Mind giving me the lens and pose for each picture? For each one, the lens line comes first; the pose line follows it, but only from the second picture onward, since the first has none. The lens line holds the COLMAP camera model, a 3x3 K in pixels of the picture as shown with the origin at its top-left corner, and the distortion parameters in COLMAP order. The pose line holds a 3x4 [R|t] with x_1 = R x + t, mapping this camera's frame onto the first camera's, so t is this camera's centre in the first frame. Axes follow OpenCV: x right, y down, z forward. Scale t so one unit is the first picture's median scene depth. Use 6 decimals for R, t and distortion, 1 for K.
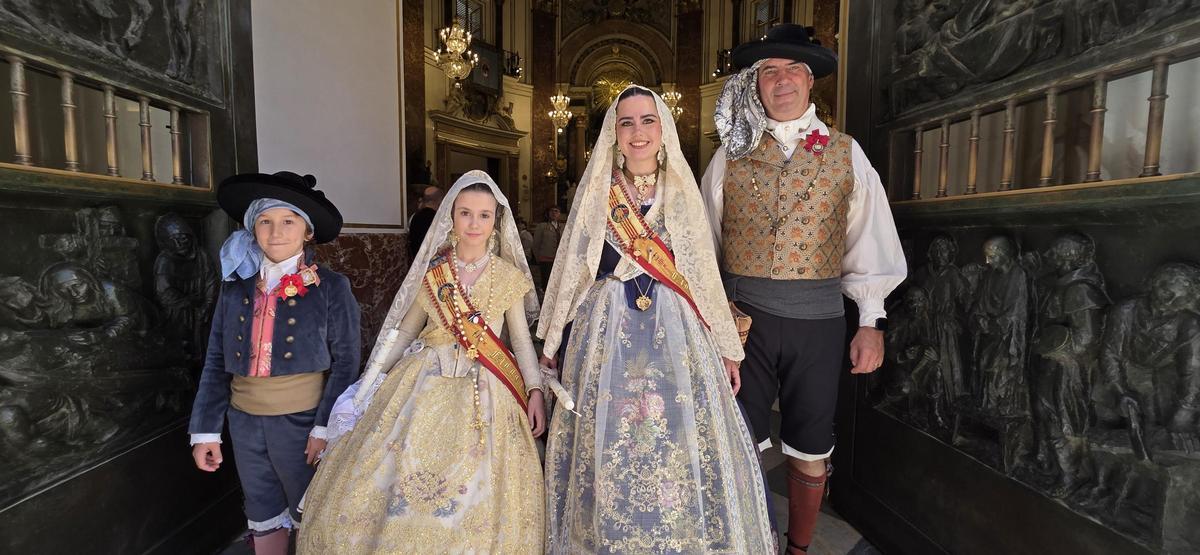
lens RADIAL K [[491.0, 0, 600.0], [0, 491.0, 277.5], [0, 0, 1]] dist [-0.008640, 0.000130]
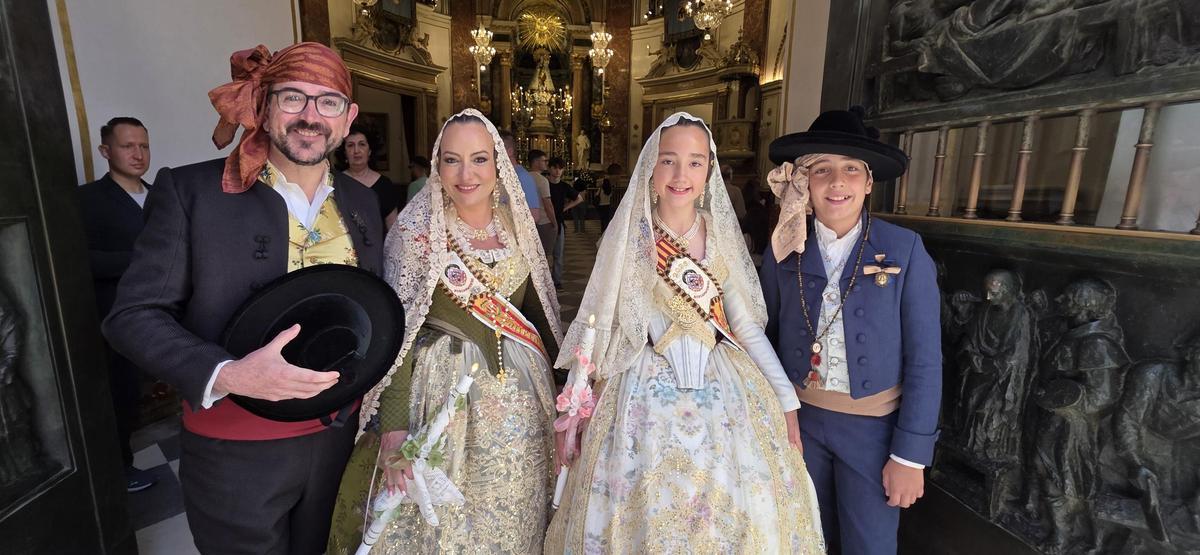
lens RADIAL K [[496.8, 0, 603.8], [0, 496.8, 281.6], [0, 0, 1]] dist [-0.000056, 0.000437]
pose [[0.988979, -0.017139, 0.147058, -0.051874], [0.001180, 0.994158, 0.107932, -0.166704], [-0.148048, -0.106569, 0.983222, 0.204502]]
